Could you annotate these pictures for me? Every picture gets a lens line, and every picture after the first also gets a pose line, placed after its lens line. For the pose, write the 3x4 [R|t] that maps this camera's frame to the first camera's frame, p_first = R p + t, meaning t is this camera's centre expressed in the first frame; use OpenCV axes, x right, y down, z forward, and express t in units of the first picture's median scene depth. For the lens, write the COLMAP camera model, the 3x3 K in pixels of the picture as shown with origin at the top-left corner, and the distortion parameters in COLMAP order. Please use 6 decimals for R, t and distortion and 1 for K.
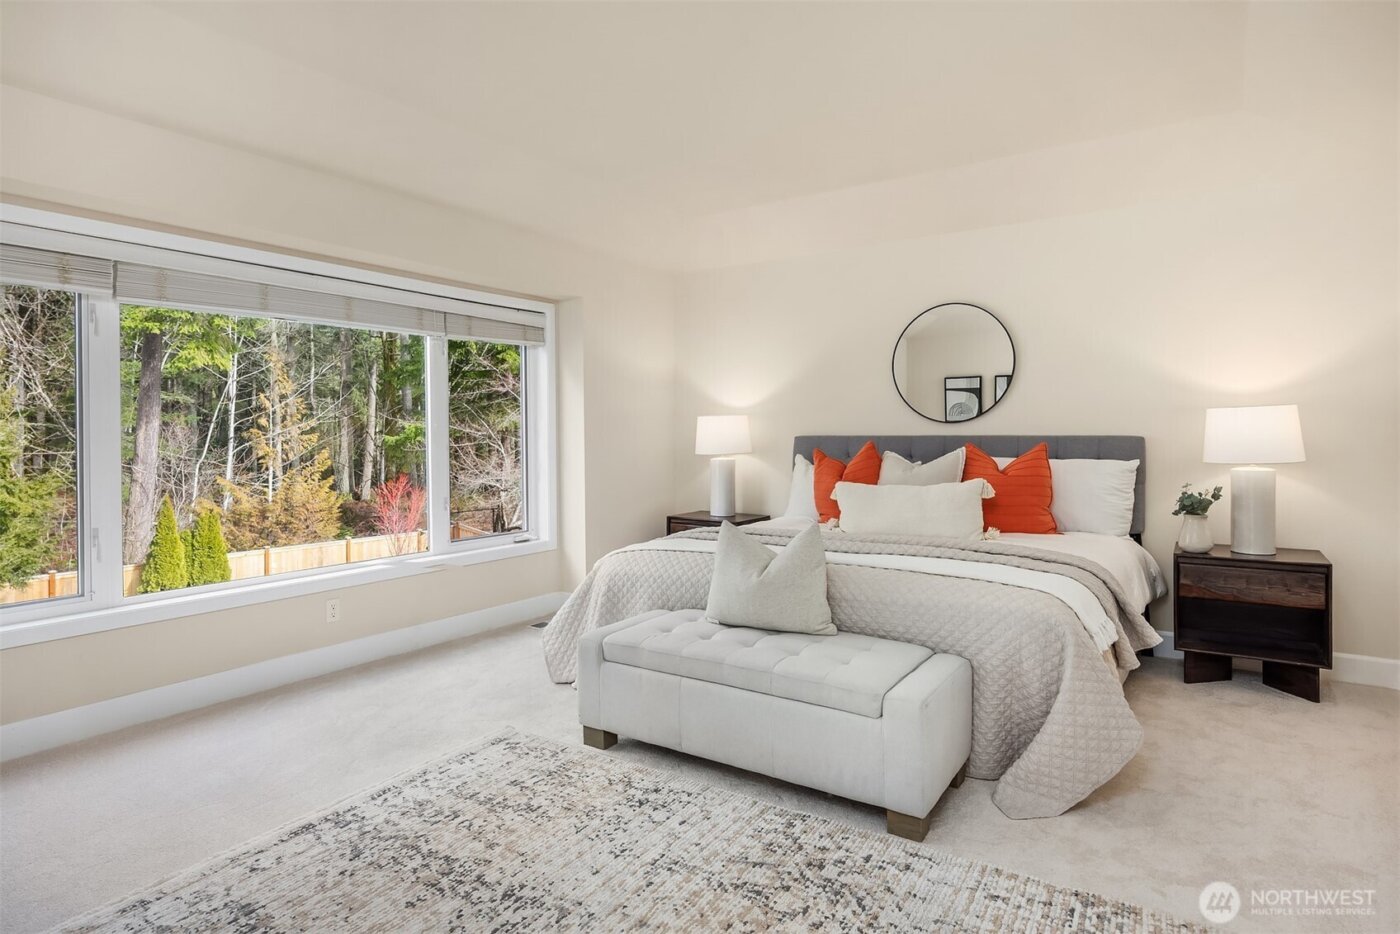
lens RADIAL K [[748.4, 0, 707.9], [0, 748.4, 441.5], [0, 0, 1]] dist [-0.000503, -0.000019]
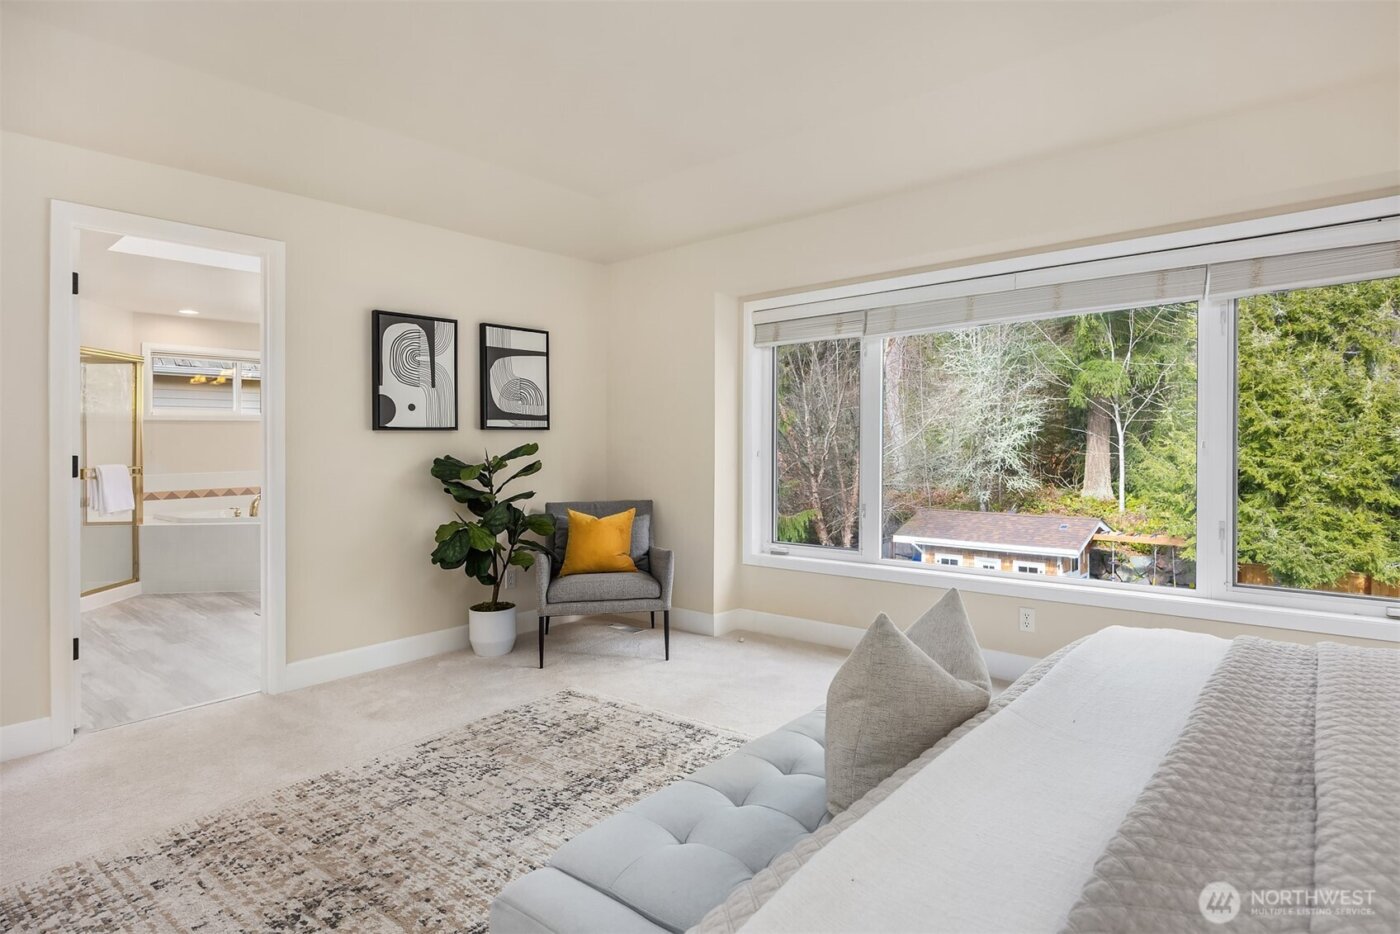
lens RADIAL K [[748.4, 0, 707.9], [0, 748.4, 441.5], [0, 0, 1]] dist [-0.000503, -0.000019]
pose [[-0.102362, 0.009584, -0.994701, 0.878703], [0.004131, 0.999949, 0.009209, -0.021193], [0.994739, -0.003166, -0.102396, 1.256864]]
